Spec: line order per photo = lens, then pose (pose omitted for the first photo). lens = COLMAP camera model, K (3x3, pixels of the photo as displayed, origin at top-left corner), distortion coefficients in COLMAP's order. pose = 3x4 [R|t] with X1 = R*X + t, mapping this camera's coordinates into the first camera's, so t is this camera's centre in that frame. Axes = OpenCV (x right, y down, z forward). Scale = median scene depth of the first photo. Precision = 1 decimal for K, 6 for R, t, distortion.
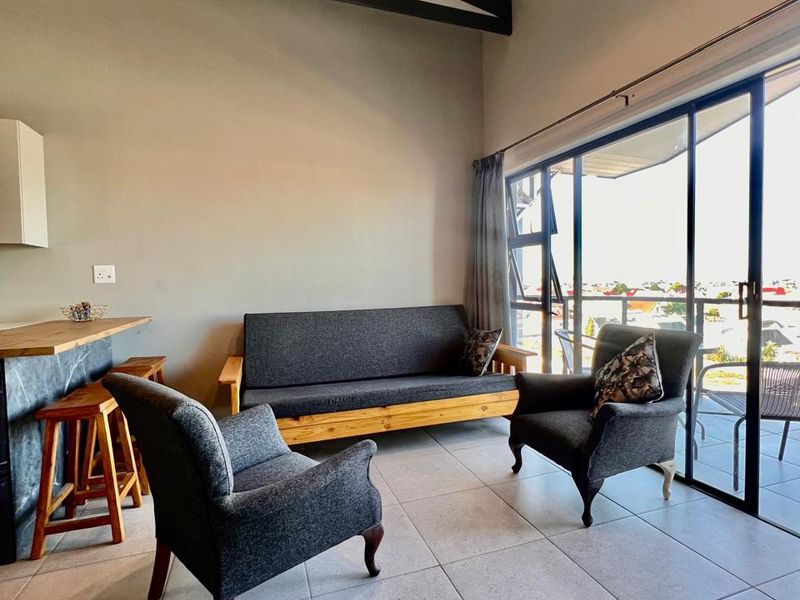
lens RADIAL K [[428.6, 0, 403.2], [0, 428.6, 296.2], [0, 0, 1]] dist [-0.002663, 0.000987]
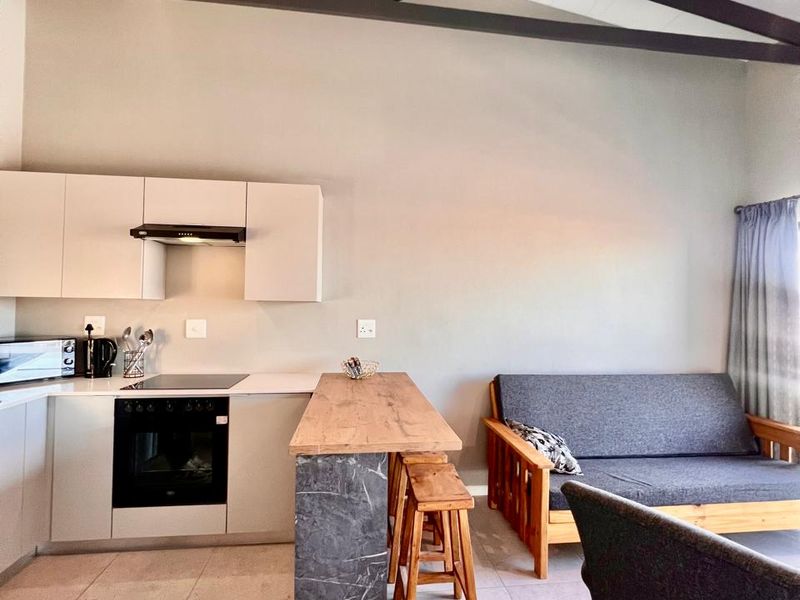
lens RADIAL K [[414.7, 0, 400.0], [0, 414.7, 300.0], [0, 0, 1]] dist [0.004849, 0.001231]
pose [[0.975434, 0.026776, -0.218658, -0.407464], [-0.039178, 0.997848, -0.052581, -0.070396], [0.216780, 0.059856, 0.974384, 0.047606]]
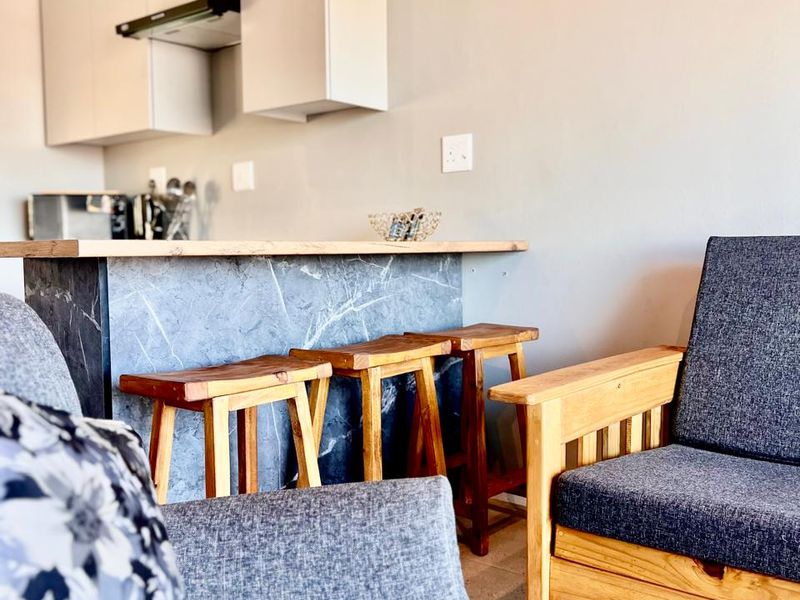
lens RADIAL K [[802.0, 0, 403.3], [0, 802.0, 298.4], [0, 0, 1]] dist [0.070000, -0.121288]
pose [[0.540362, 0.068991, -0.838599, 0.069373], [-0.032345, 0.997599, 0.061230, 0.063105], [0.840811, -0.005962, 0.541297, 0.439167]]
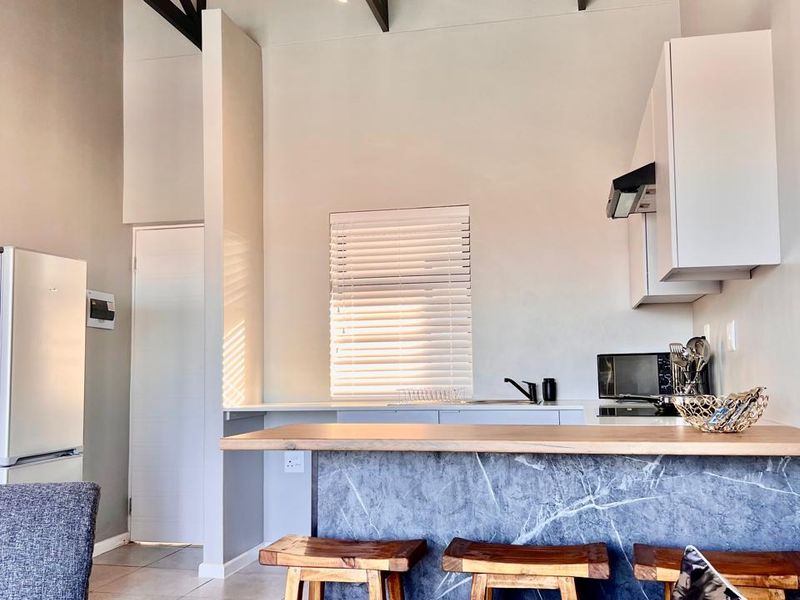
lens RADIAL K [[802.0, 0, 403.3], [0, 802.0, 298.4], [0, 0, 1]] dist [0.070000, -0.121288]
pose [[-0.515685, -0.048285, -0.855417, 0.105031], [-0.005831, 0.998585, -0.052851, -0.026296], [0.856759, -0.022267, -0.515237, 1.067249]]
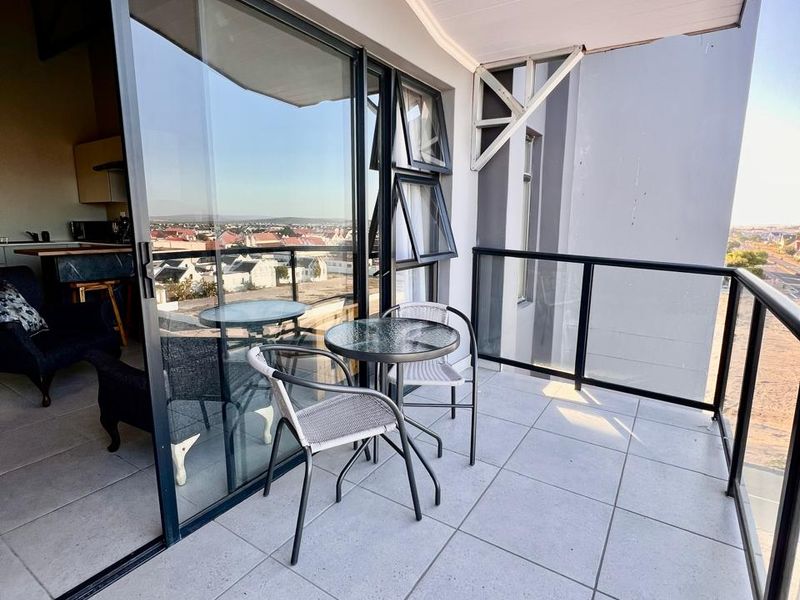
lens RADIAL K [[428.6, 0, 403.2], [0, 428.6, 296.2], [0, 0, 1]] dist [-0.002663, 0.000987]
pose [[0.616698, 0.156654, -0.771455, 1.099033], [-0.046160, 0.985509, 0.163220, -0.055279], [0.785845, -0.065047, 0.614993, 0.595845]]
